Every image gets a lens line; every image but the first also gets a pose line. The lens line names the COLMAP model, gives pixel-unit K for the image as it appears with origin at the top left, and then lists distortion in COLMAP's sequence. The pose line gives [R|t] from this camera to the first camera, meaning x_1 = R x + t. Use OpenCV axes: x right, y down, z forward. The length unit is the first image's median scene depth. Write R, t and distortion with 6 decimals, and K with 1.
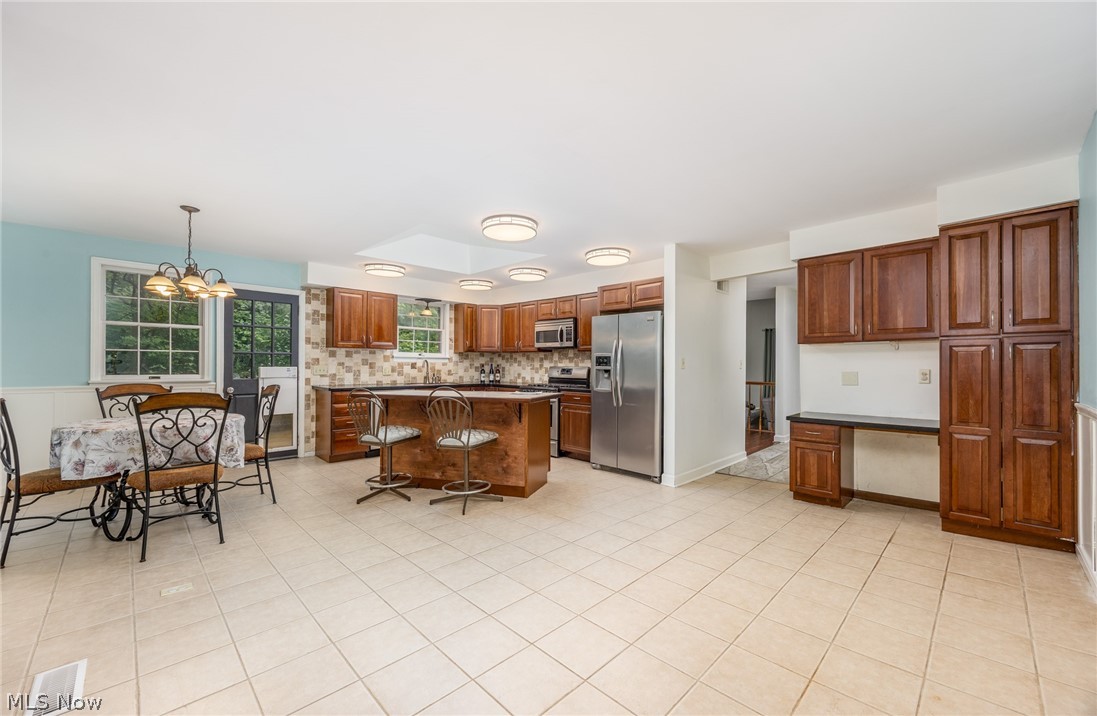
lens RADIAL K [[433.8, 0, 546.8], [0, 433.8, 361.5], [0, 0, 1]] dist [-0.000444, 0.000011]
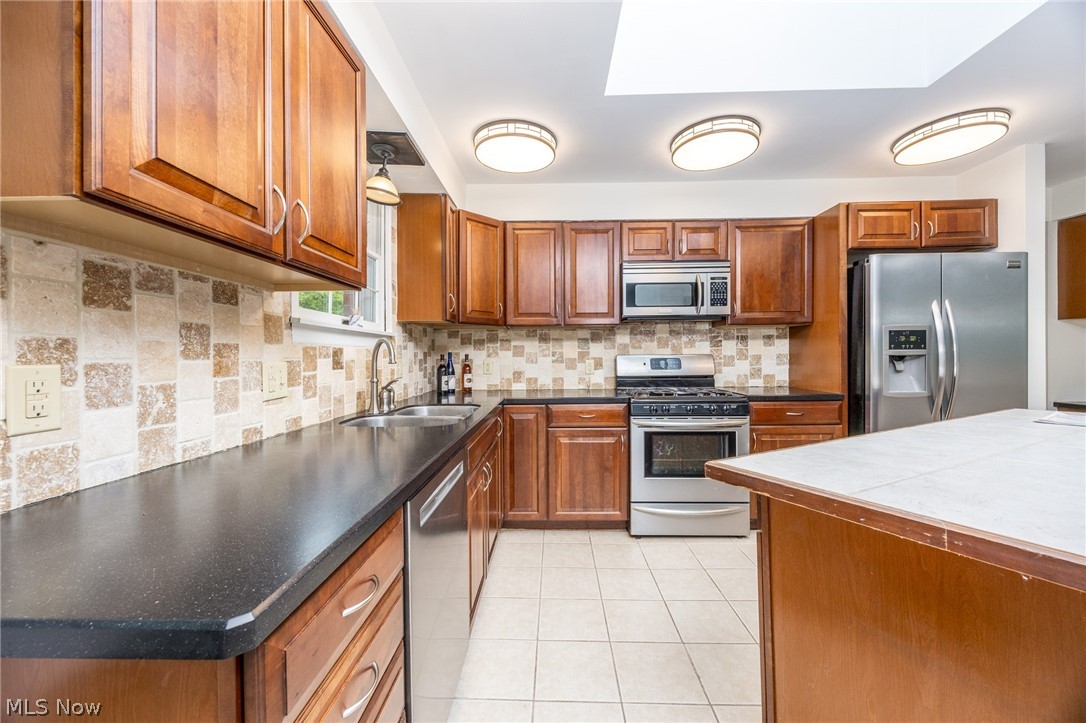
lens RADIAL K [[422.6, 0, 543.8], [0, 422.6, 354.0], [0, 0, 1]] dist [0.012953, 0.000016]
pose [[0.714271, -0.009642, 0.699802, -0.406076], [0.010148, 0.999943, 0.003419, 0.007454], [-0.699795, 0.004659, 0.714328, 0.698911]]
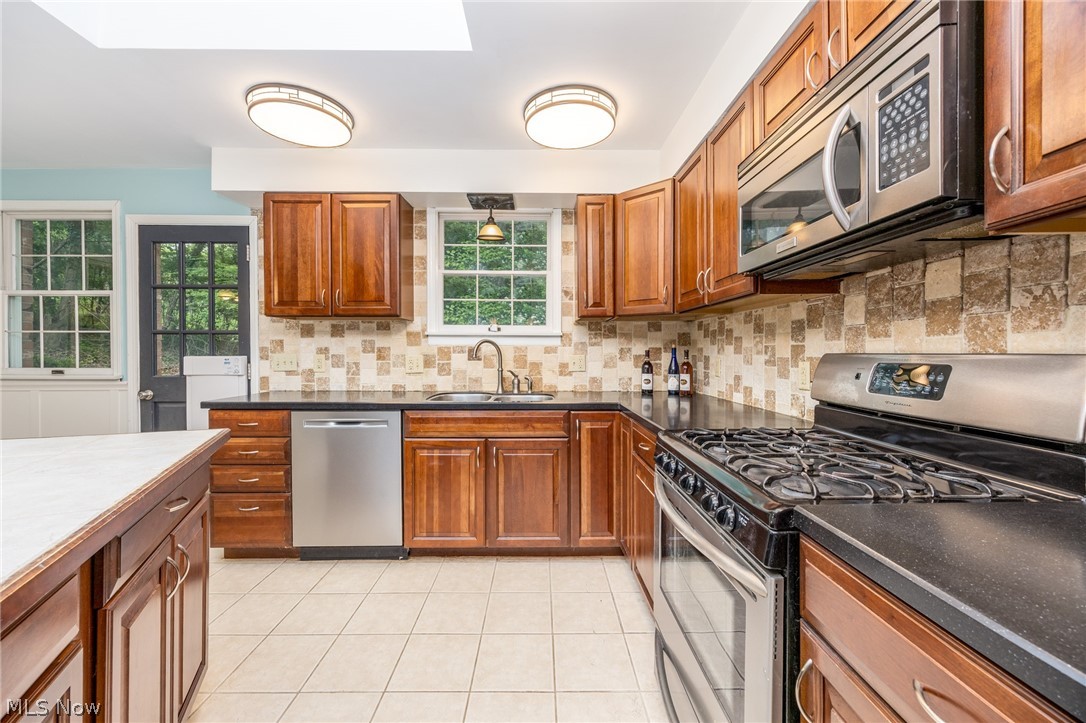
lens RADIAL K [[422.6, 0, 540.7], [0, 422.6, 356.7], [0, 0, 1]] dist [0.012953, 0.000016]
pose [[0.717797, 0.000116, -0.696252, 0.056822], [0.008310, 0.999927, 0.008734, 0.009948], [0.696203, -0.012055, 0.717744, 0.725508]]
